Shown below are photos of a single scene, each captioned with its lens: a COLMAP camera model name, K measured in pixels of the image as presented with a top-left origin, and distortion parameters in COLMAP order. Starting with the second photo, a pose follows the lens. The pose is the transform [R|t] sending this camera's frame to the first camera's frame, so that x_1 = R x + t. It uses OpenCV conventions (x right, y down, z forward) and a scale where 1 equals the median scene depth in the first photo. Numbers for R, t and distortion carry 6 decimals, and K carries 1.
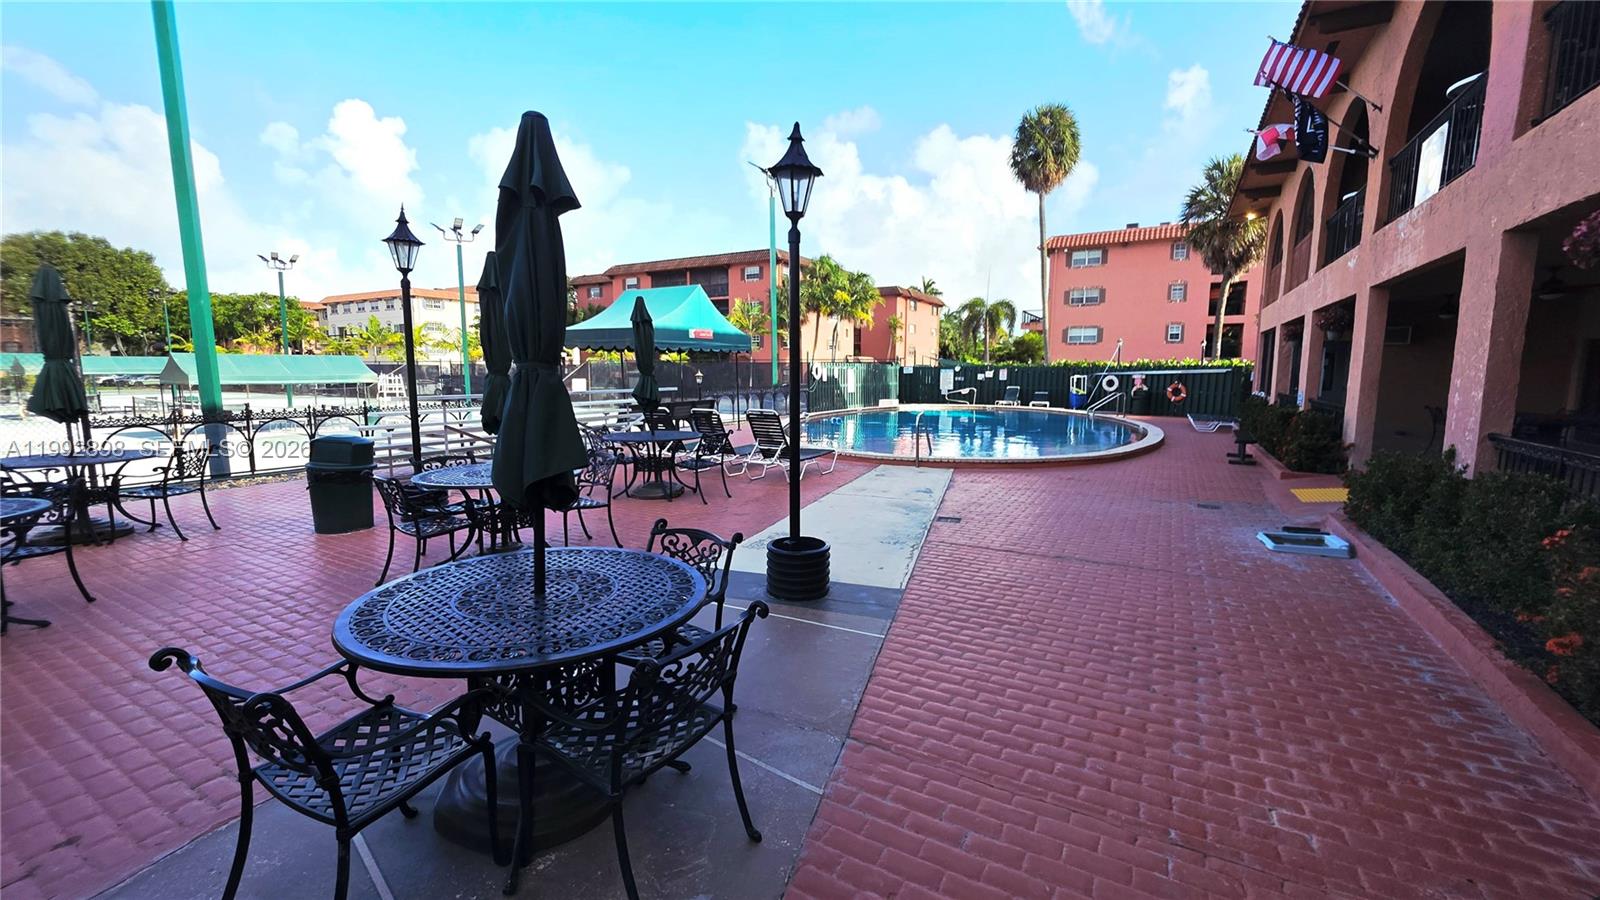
lens RADIAL K [[641.6, 0, 799.0], [0, 641.6, 454.3], [0, 0, 1]] dist [0.000301, 0.000997]
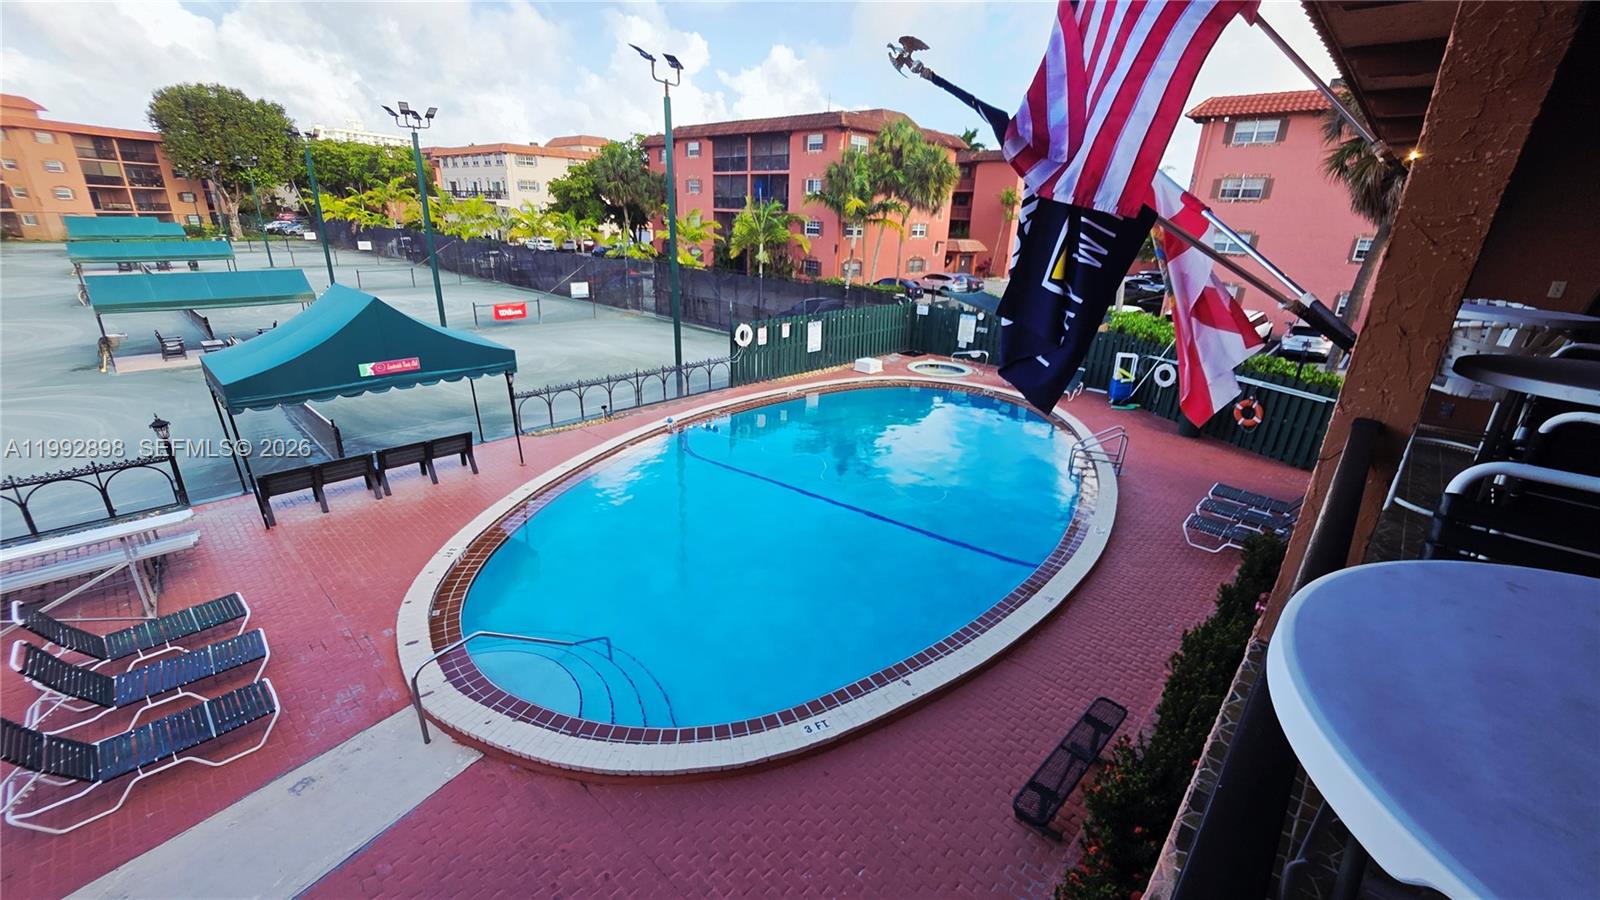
lens RADIAL K [[641.6, 0, 800.0], [0, 641.6, 449.6], [0, 0, 1]] dist [0.000301, 0.000997]
pose [[0.972536, 0.109970, -0.205135, 0.124397], [-0.062346, 0.972220, 0.225612, -0.080827], [0.224247, -0.206626, 0.952375, 0.115884]]
